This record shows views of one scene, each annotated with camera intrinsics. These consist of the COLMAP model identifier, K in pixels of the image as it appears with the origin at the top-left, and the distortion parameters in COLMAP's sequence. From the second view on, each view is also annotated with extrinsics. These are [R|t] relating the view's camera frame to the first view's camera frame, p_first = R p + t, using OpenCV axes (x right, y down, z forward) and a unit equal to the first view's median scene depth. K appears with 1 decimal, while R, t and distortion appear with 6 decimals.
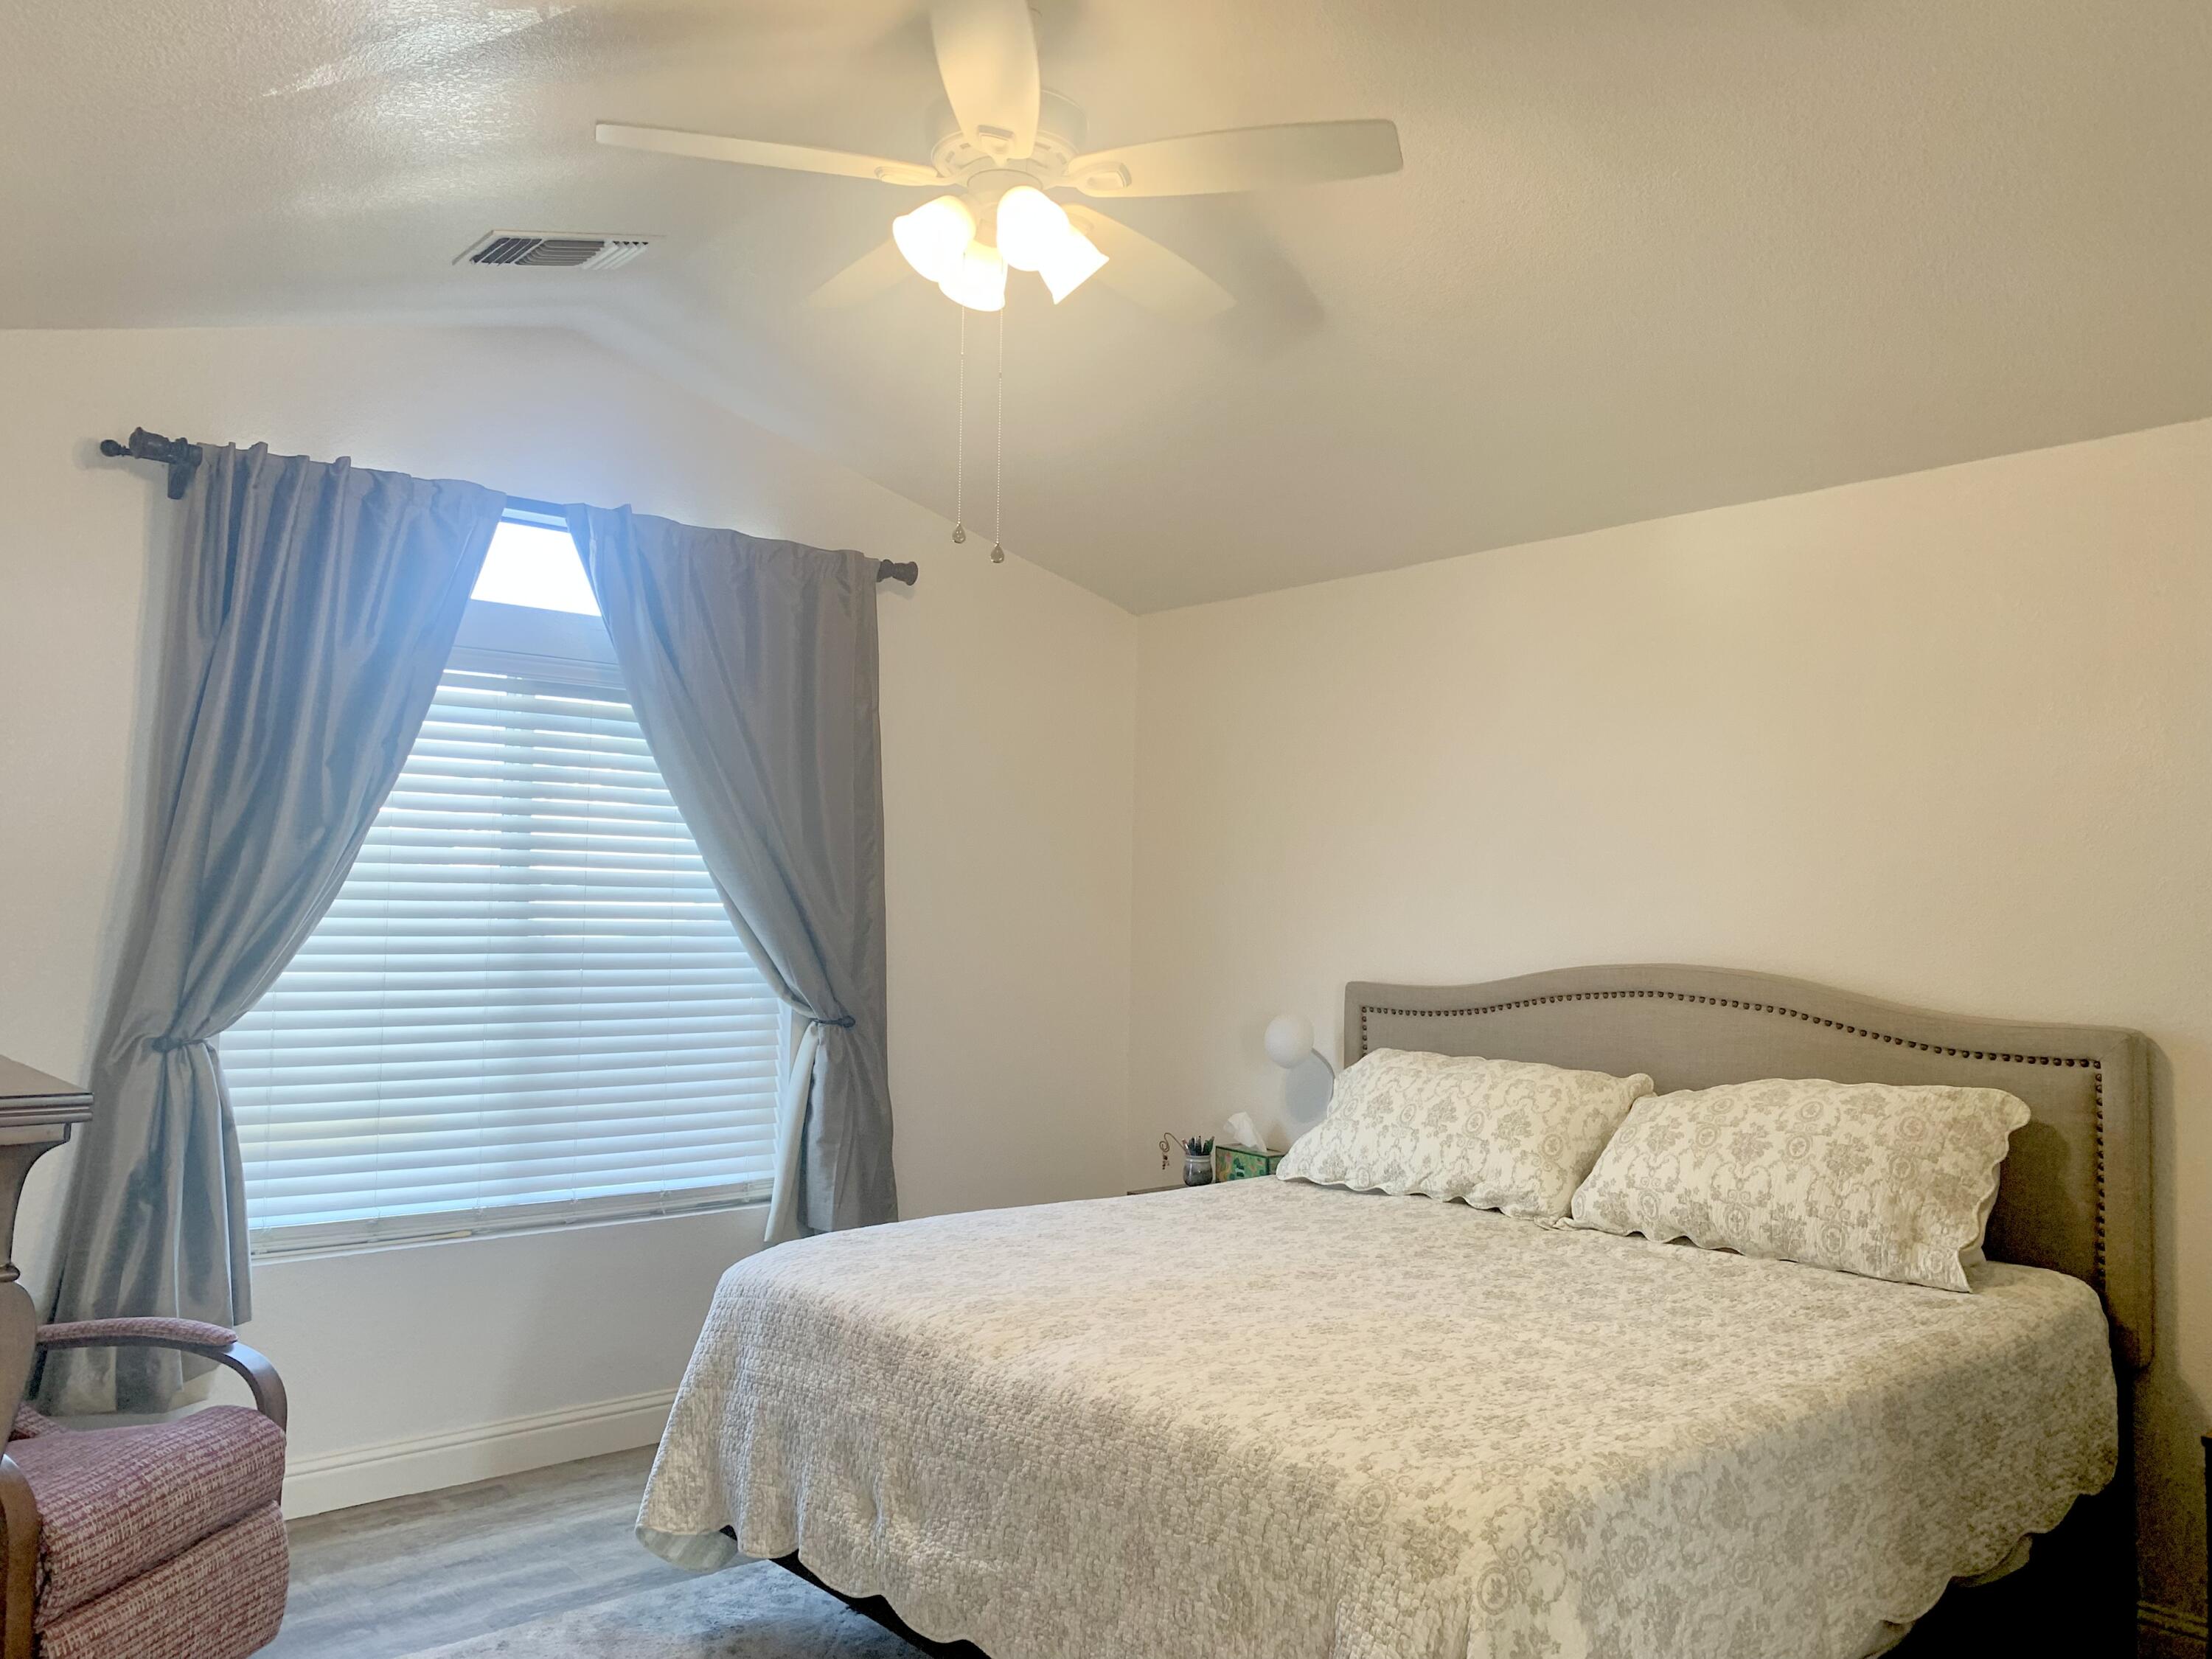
lens RADIAL K [[1687.9, 0, 1105.7], [0, 1687.9, 824.8], [0, 0, 1]] dist [0.034055, -0.043546]
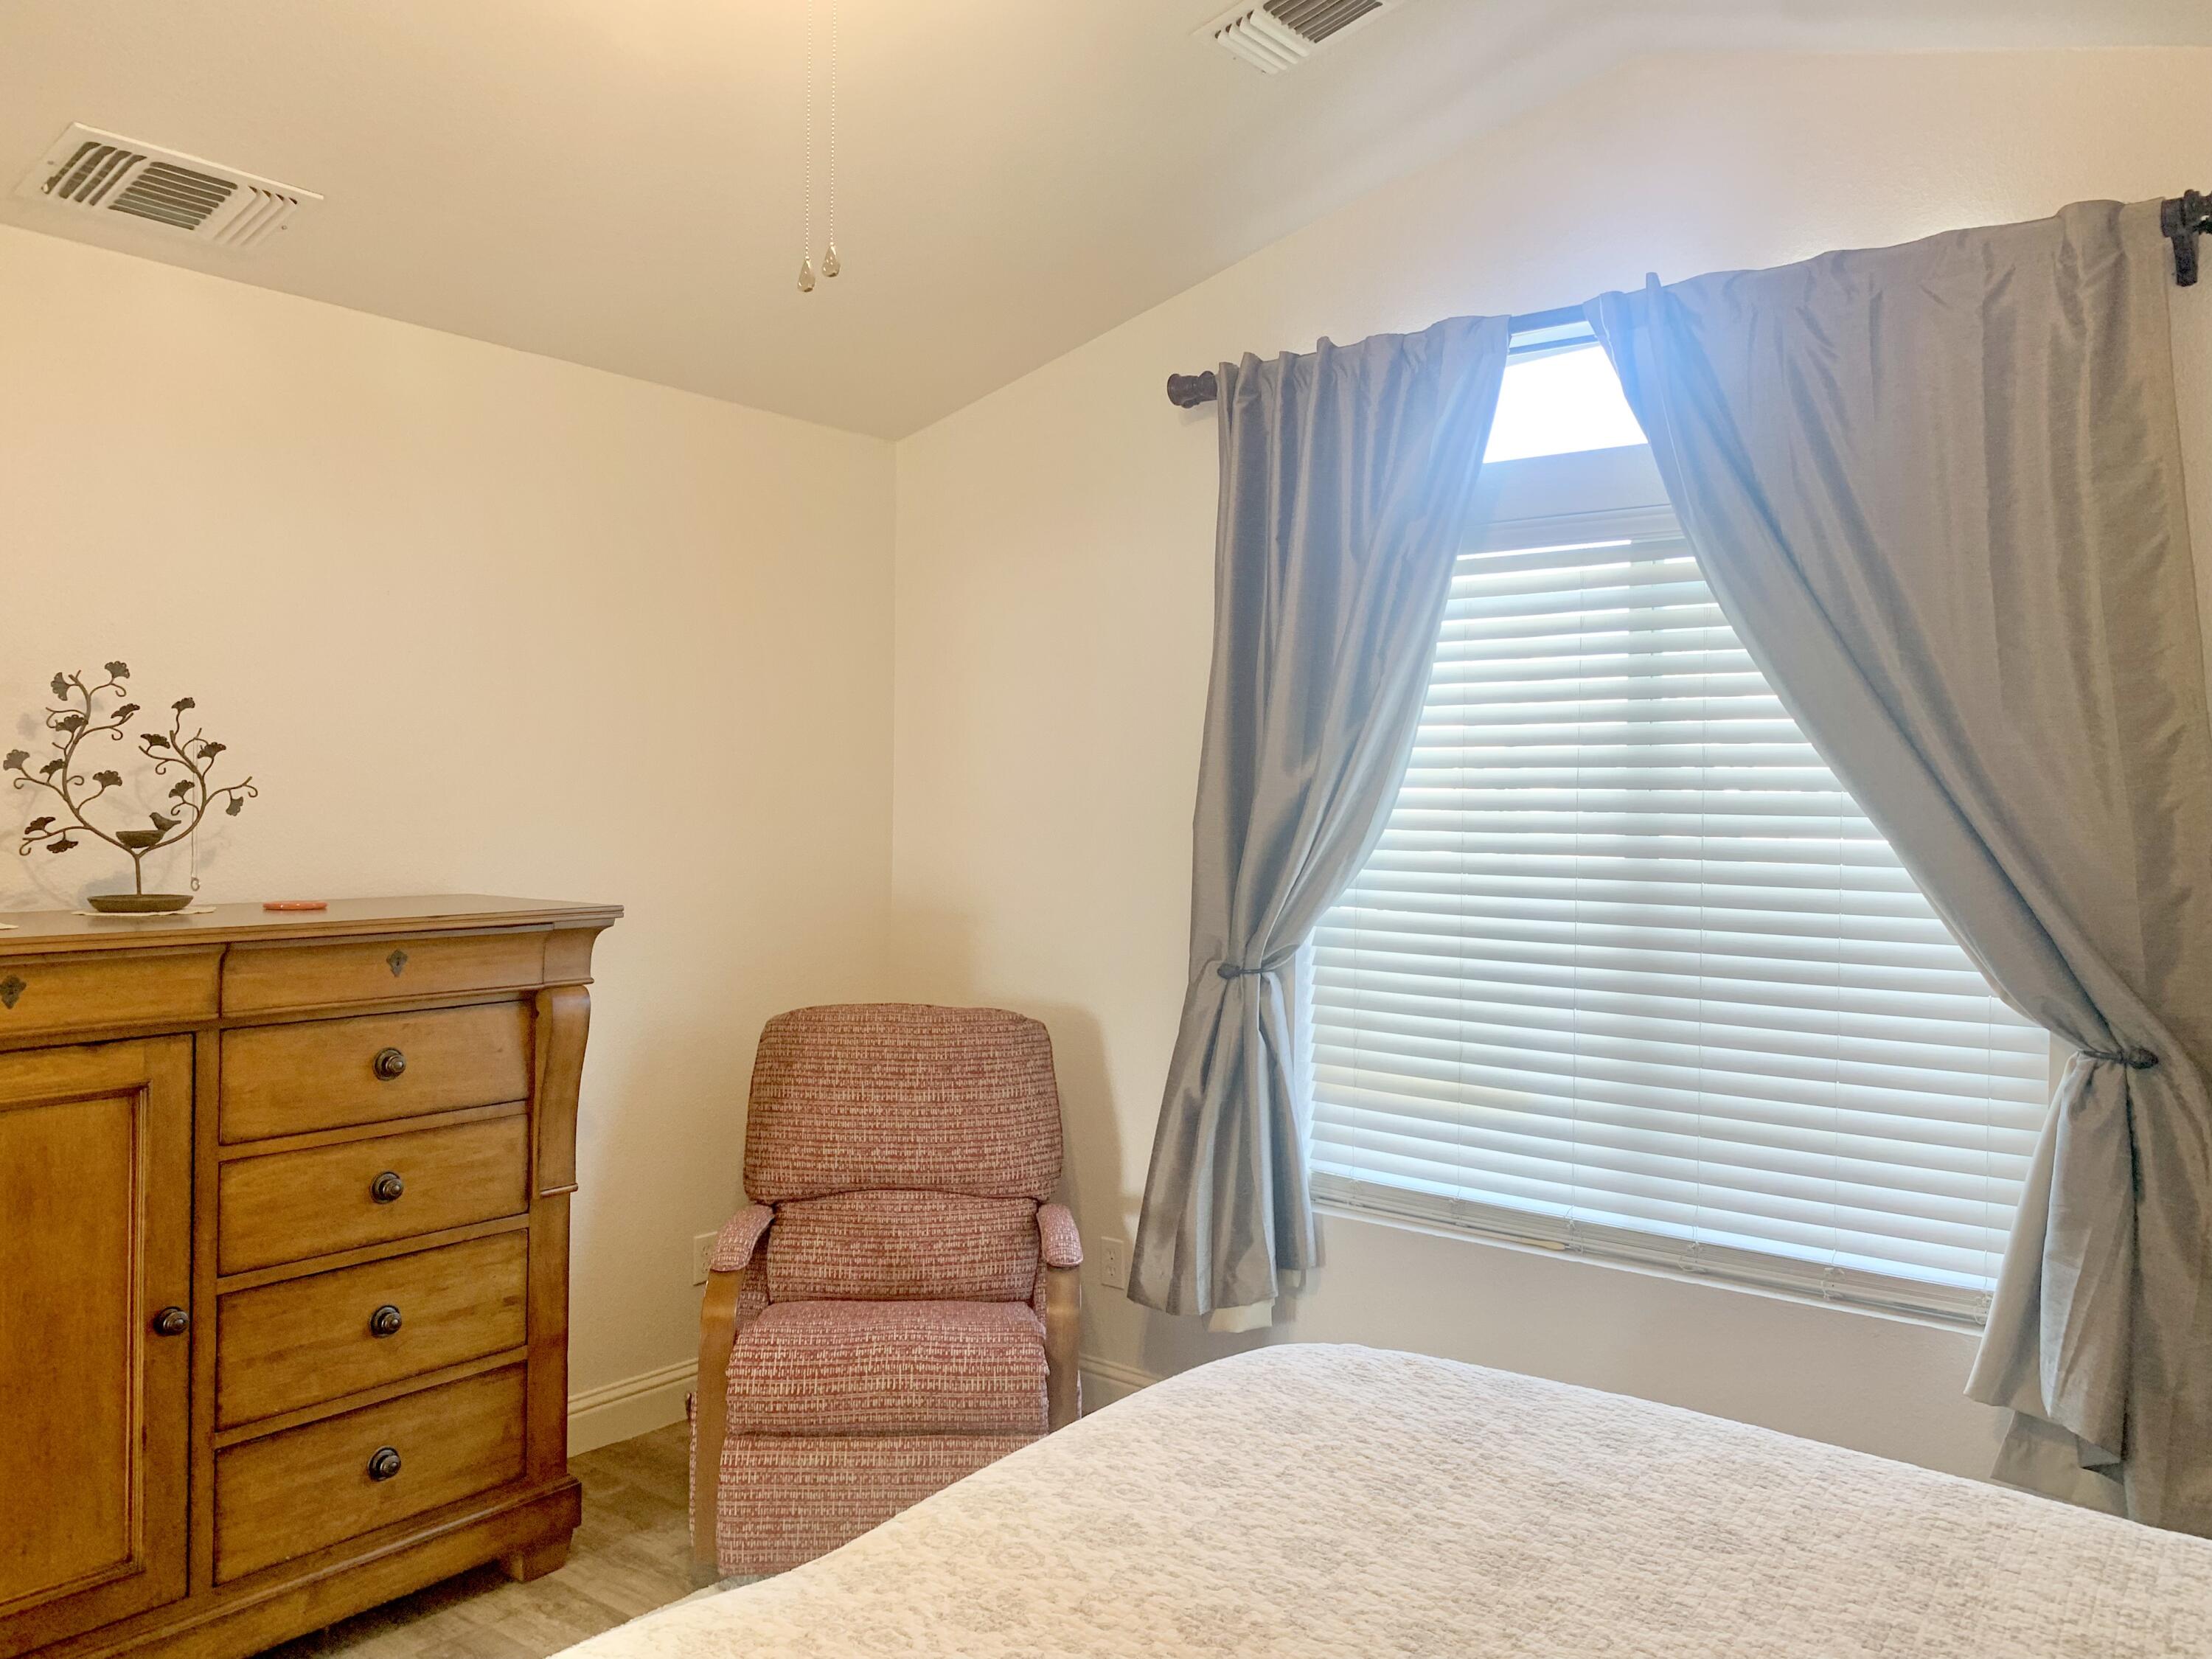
lens RADIAL K [[1650.7, 0, 1104.9], [0, 1650.7, 838.6], [0, 0, 1]] dist [0.007751, 0.007172]
pose [[0.177713, 0.020567, -0.983867, 0.367203], [0.035128, 0.999012, 0.027228, 0.017627], [0.983455, -0.039400, 0.176815, 0.670681]]
